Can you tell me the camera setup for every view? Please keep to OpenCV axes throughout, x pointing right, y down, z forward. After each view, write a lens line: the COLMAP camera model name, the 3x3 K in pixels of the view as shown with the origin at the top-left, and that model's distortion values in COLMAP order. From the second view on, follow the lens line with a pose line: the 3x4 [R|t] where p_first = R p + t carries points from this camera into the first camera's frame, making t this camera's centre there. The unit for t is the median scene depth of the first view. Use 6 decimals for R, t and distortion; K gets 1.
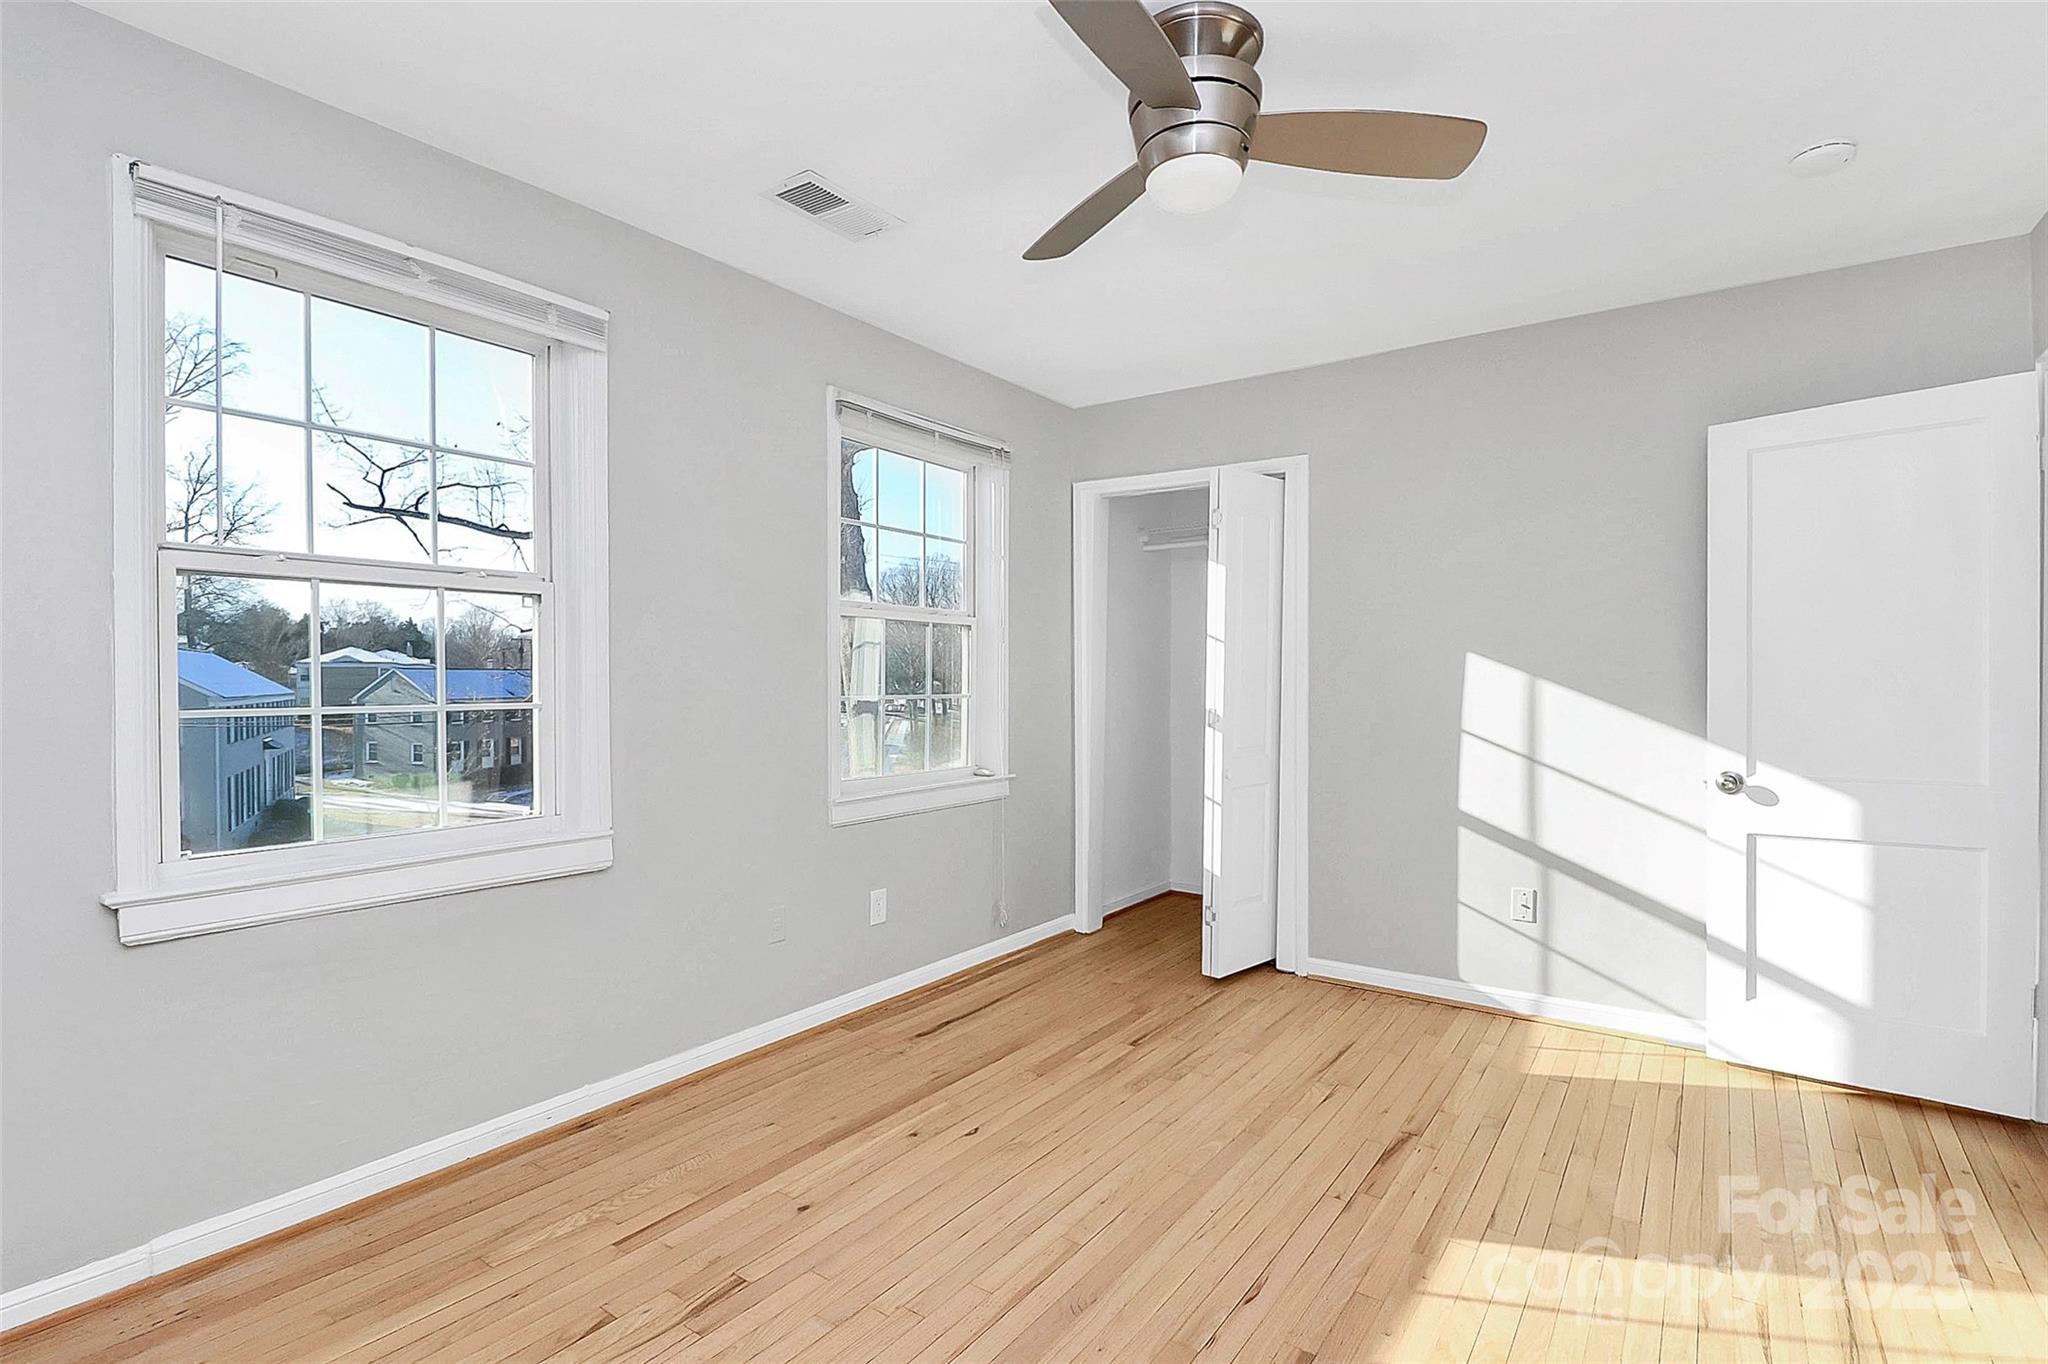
lens RADIAL K [[1014.0, 0, 1050.7], [0, 1014.0, 611.5], [0, 0, 1]] dist [-0.006813, -0.001657]
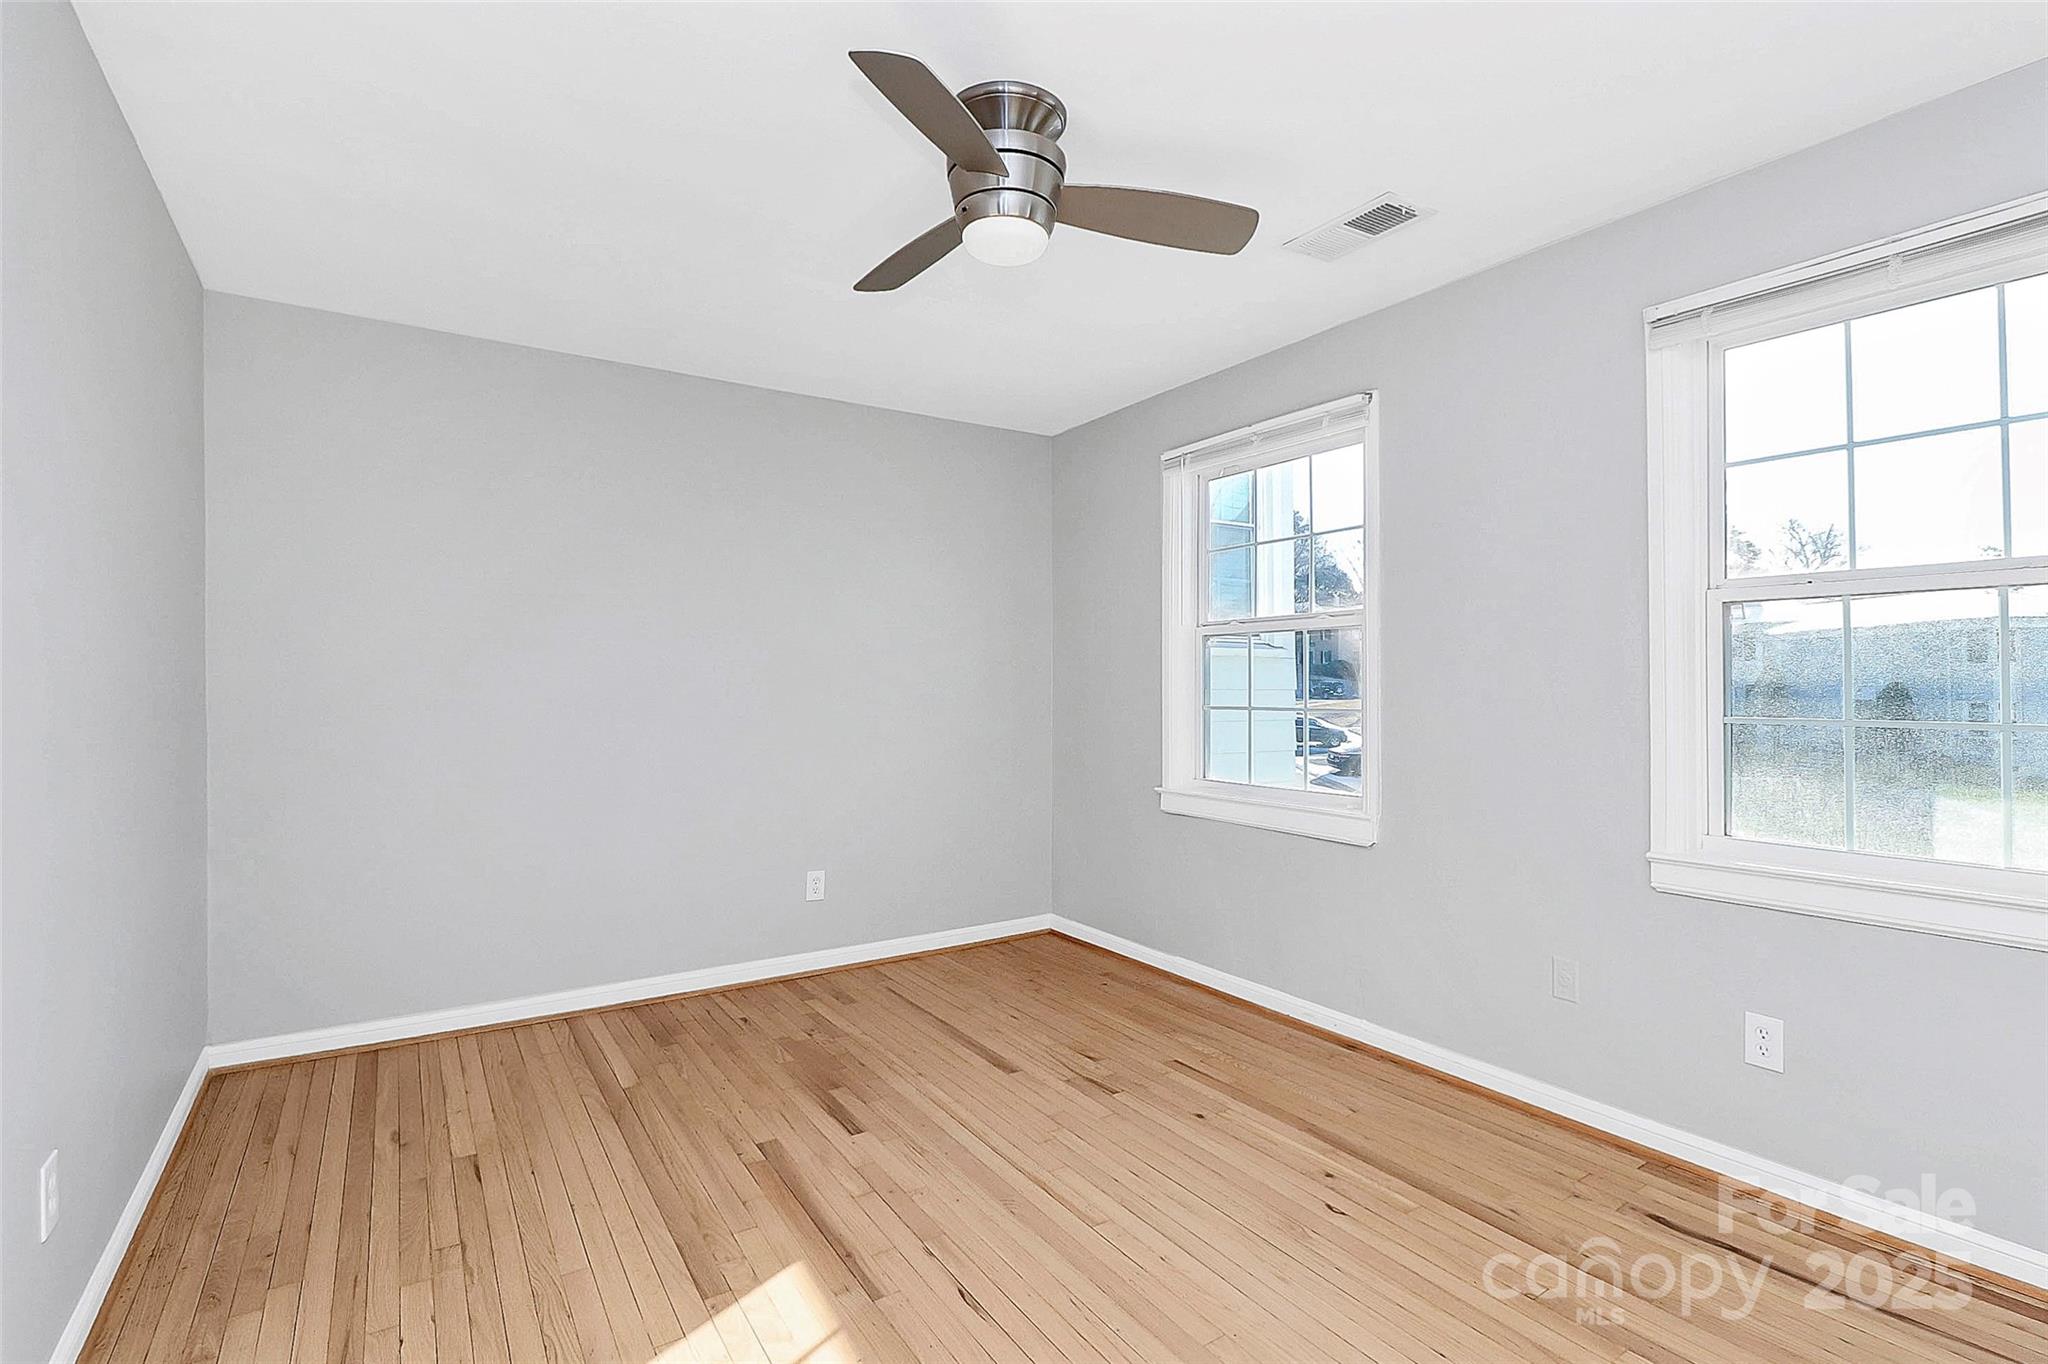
lens RADIAL K [[981.2, 0, 1026.5], [0, 981.2, 700.2], [0, 0, 1]] dist [-0.001256, -0.000779]
pose [[-0.403035, 0.013674, -0.915082, 0.634406], [0.061601, 0.998026, -0.012218, 0.044763], [0.913109, -0.061295, -0.403082, 0.871792]]
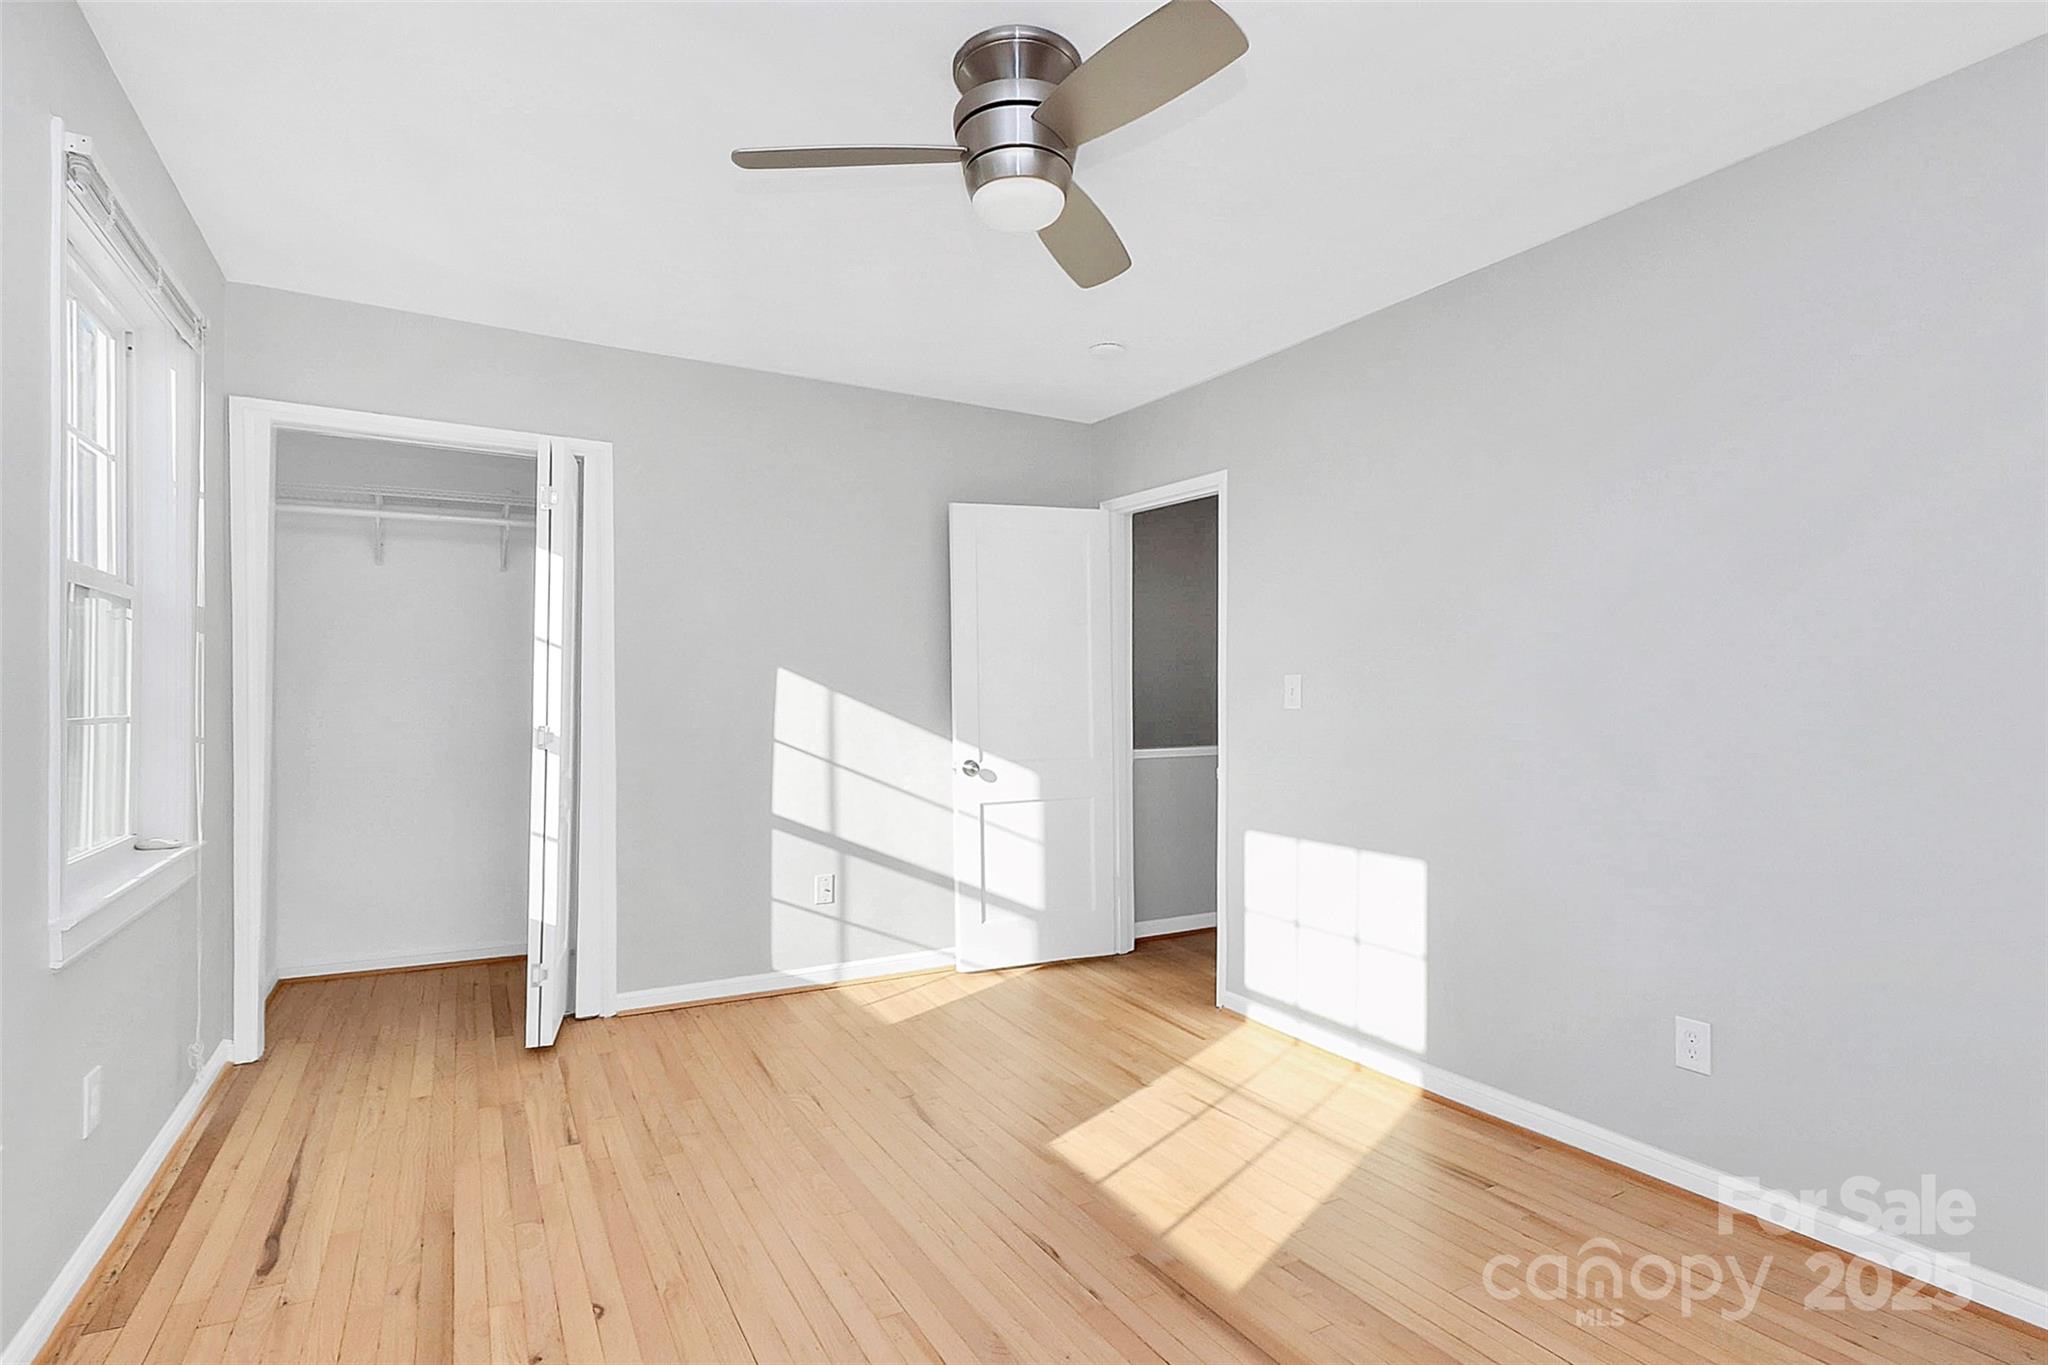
lens RADIAL K [[968.9, 0, 1022.6], [0, 968.9, 679.8], [0, 0, 1]] dist [0.001093, -0.011653]
pose [[0.438998, 0.015774, 0.898350, -0.439176], [-0.055869, 0.998390, 0.009771, 0.031881], [-0.896750, -0.054480, 0.439172, 0.347706]]
